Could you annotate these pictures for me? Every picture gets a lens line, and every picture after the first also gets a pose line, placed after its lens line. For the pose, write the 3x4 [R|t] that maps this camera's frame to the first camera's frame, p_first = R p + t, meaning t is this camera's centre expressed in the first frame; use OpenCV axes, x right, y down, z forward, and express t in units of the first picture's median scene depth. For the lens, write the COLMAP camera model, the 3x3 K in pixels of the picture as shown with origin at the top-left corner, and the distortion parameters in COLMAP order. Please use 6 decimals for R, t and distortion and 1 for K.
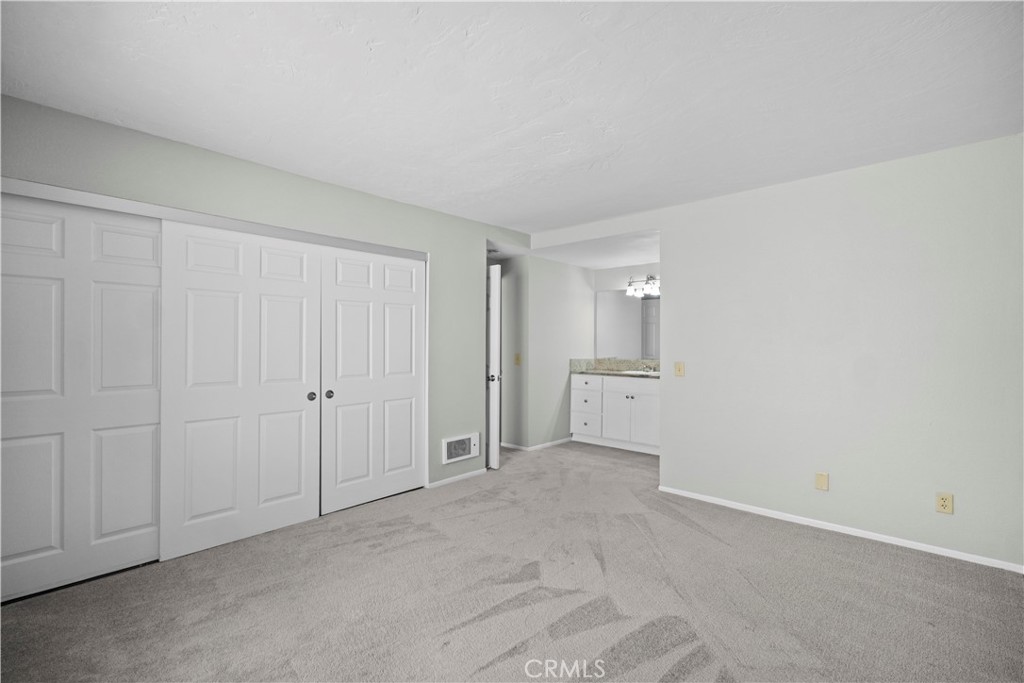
lens RADIAL K [[457.5, 0, 512.0], [0, 457.5, 341.5], [0, 0, 1]] dist [-0.001064, -0.000077]
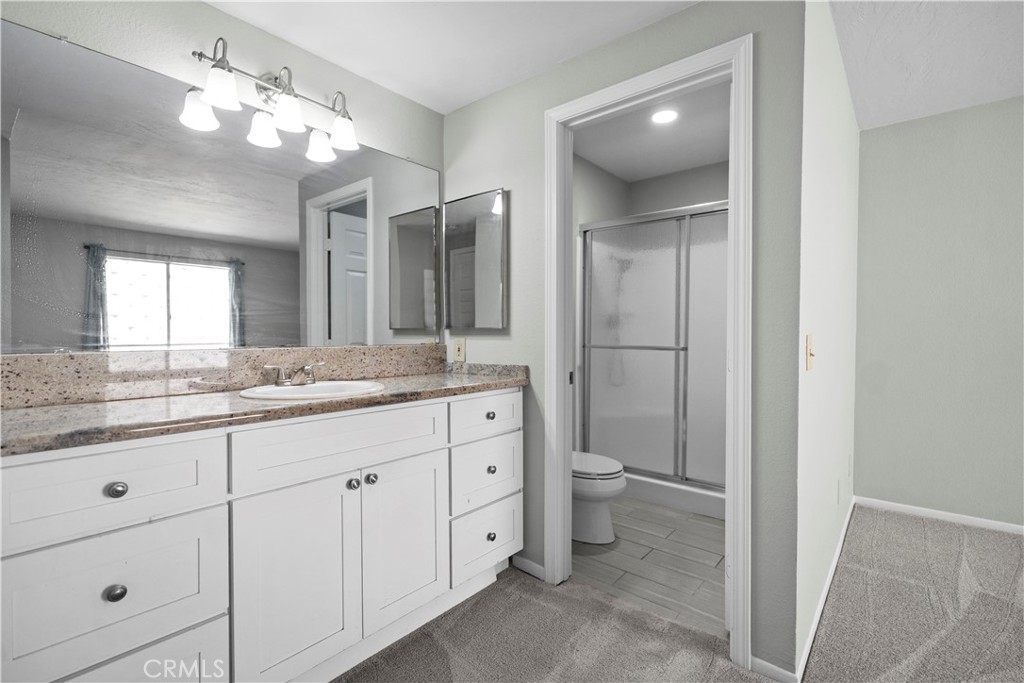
lens RADIAL K [[474.0, 0, 512.0], [0, 474.0, 341.5], [0, 0, 1]] dist [-0.000172, -0.000158]
pose [[-0.046672, -0.021525, 0.998678, -0.036798], [-0.006253, 0.999755, 0.021256, 0.036380], [-0.998891, -0.005253, -0.046795, 1.092157]]
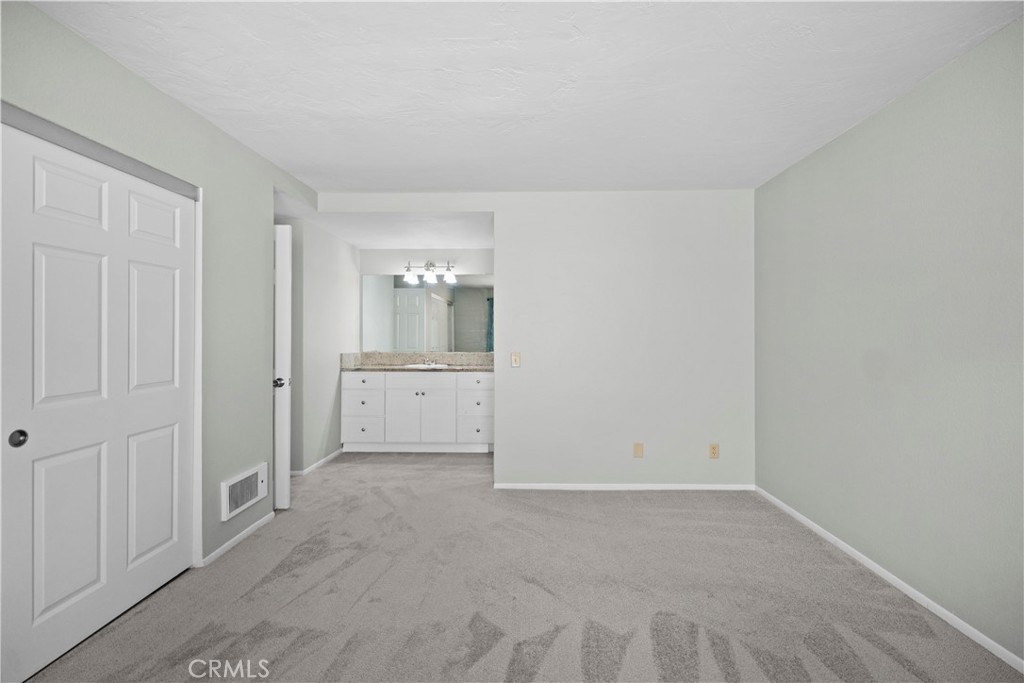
lens RADIAL K [[463.0, 0, 513.3], [0, 463.0, 336.9], [0, 0, 1]] dist [0.000724, 0.000461]
pose [[0.750888, -0.003084, 0.660422, -0.249283], [-0.001236, 0.999981, 0.006076, 0.003713], [-0.660428, -0.005379, 0.750870, 0.221371]]
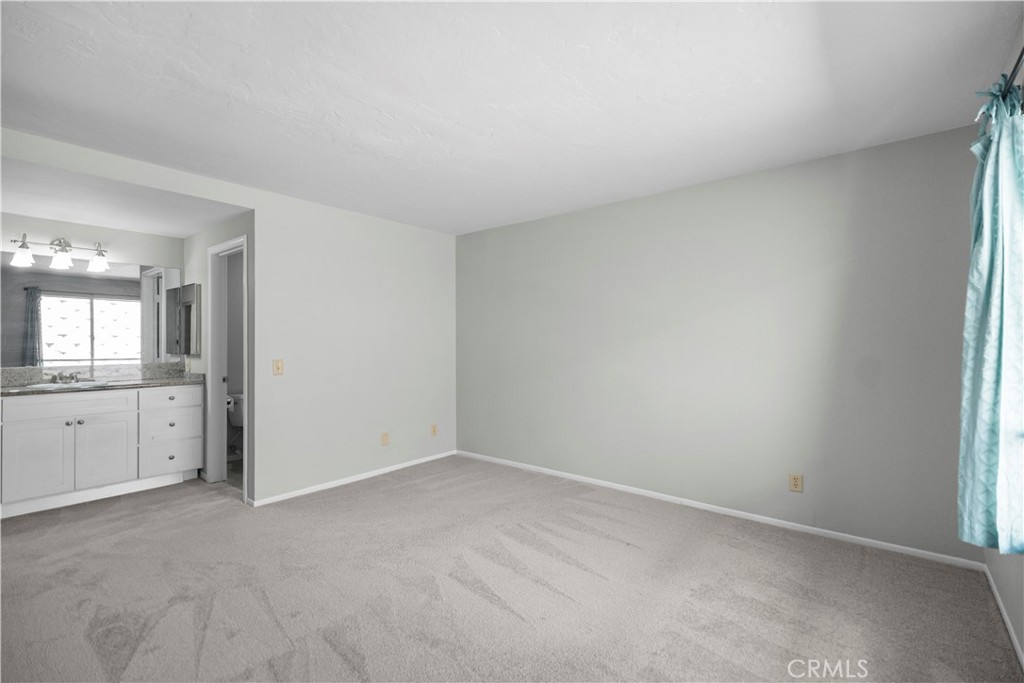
lens RADIAL K [[463.0, 0, 513.3], [0, 463.0, 336.9], [0, 0, 1]] dist [0.000724, 0.000461]
pose [[-0.065409, 0.007858, 0.997828, -0.528813], [-0.001409, 0.999967, -0.007967, 0.003640], [-0.997858, -0.001927, -0.065396, 0.492536]]
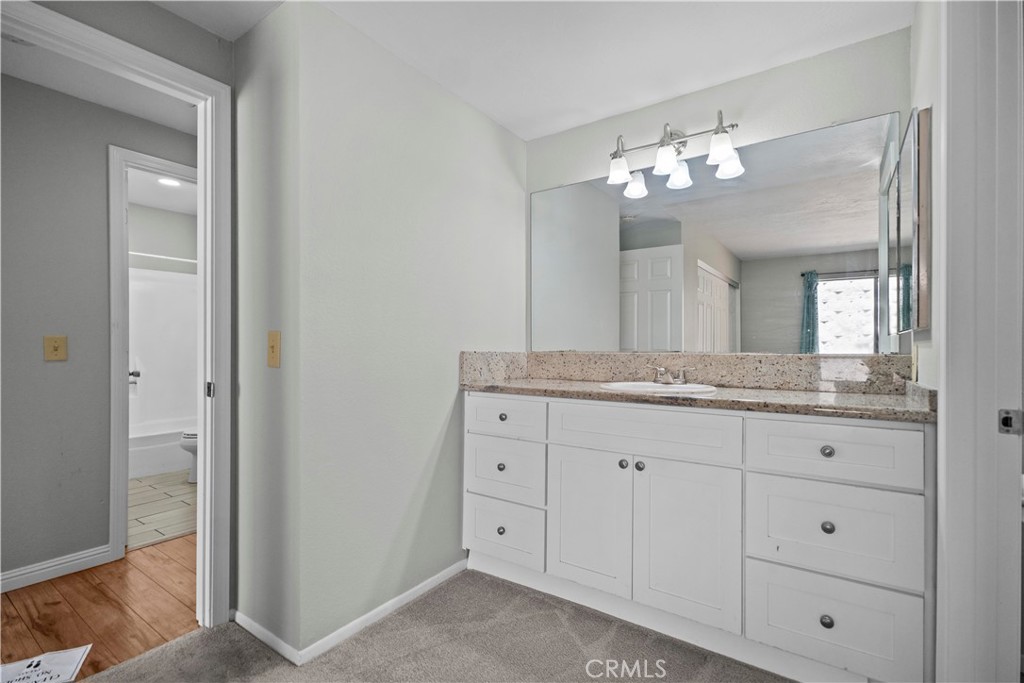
lens RADIAL K [[462.4, 0, 516.0], [0, 462.4, 347.8], [0, 0, 1]] dist [-0.002717, -0.000306]
pose [[0.990158, -0.003245, 0.139918, 0.155057], [0.002382, 0.999977, 0.006331, 0.042998], [-0.139935, -0.005936, 0.990143, 0.812471]]
